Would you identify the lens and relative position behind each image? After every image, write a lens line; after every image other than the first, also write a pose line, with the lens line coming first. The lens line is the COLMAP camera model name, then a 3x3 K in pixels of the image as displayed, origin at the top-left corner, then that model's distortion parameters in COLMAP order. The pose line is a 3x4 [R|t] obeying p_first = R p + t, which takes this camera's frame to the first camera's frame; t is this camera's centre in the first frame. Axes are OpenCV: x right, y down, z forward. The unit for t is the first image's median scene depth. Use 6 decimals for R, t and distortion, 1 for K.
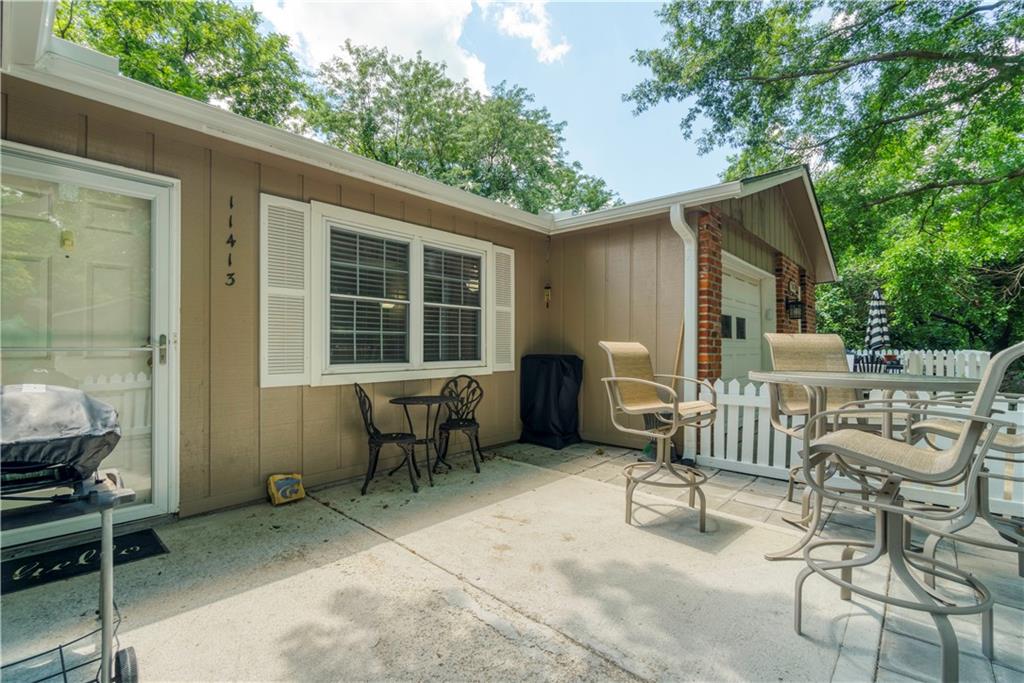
lens RADIAL K [[444.1, 0, 513.3], [0, 444.1, 344.0], [0, 0, 1]] dist [-0.011305, 0.000756]
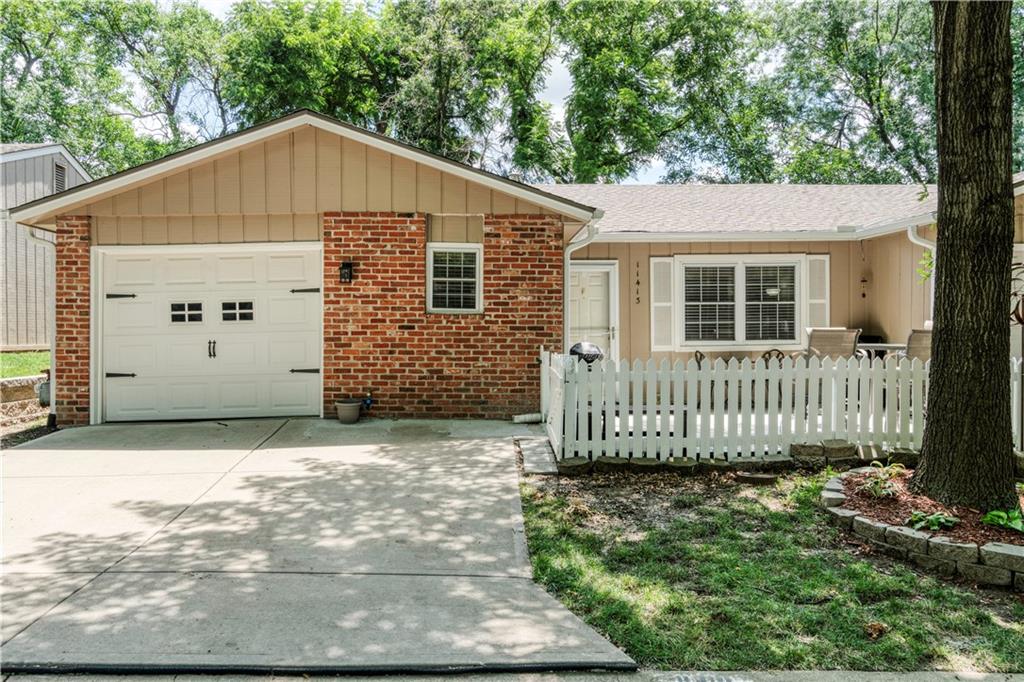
lens RADIAL K [[847.0, 0, 512.0], [0, 847.0, 341.0], [0, 0, 1]] dist [-0.007634, -0.005821]
pose [[0.701633, 0.002472, -0.712534, 1.298154], [0.014669, 0.999732, 0.017913, -0.021826], [0.712388, -0.023020, 0.701408, -1.623394]]
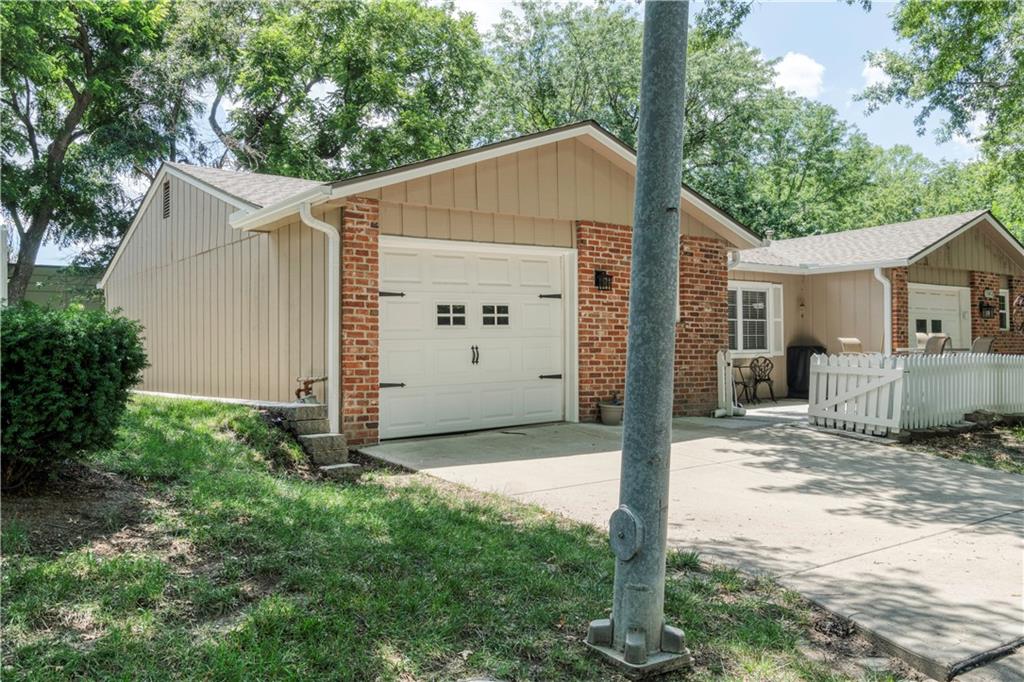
lens RADIAL K [[847.0, 0, 512.0], [0, 847.0, 341.0], [0, 0, 1]] dist [-0.007634, -0.005821]
pose [[0.986511, -0.014050, -0.163093, -0.577766], [0.013373, 0.999897, -0.005245, 0.008260], [0.163150, 0.002993, 0.986597, -2.761297]]
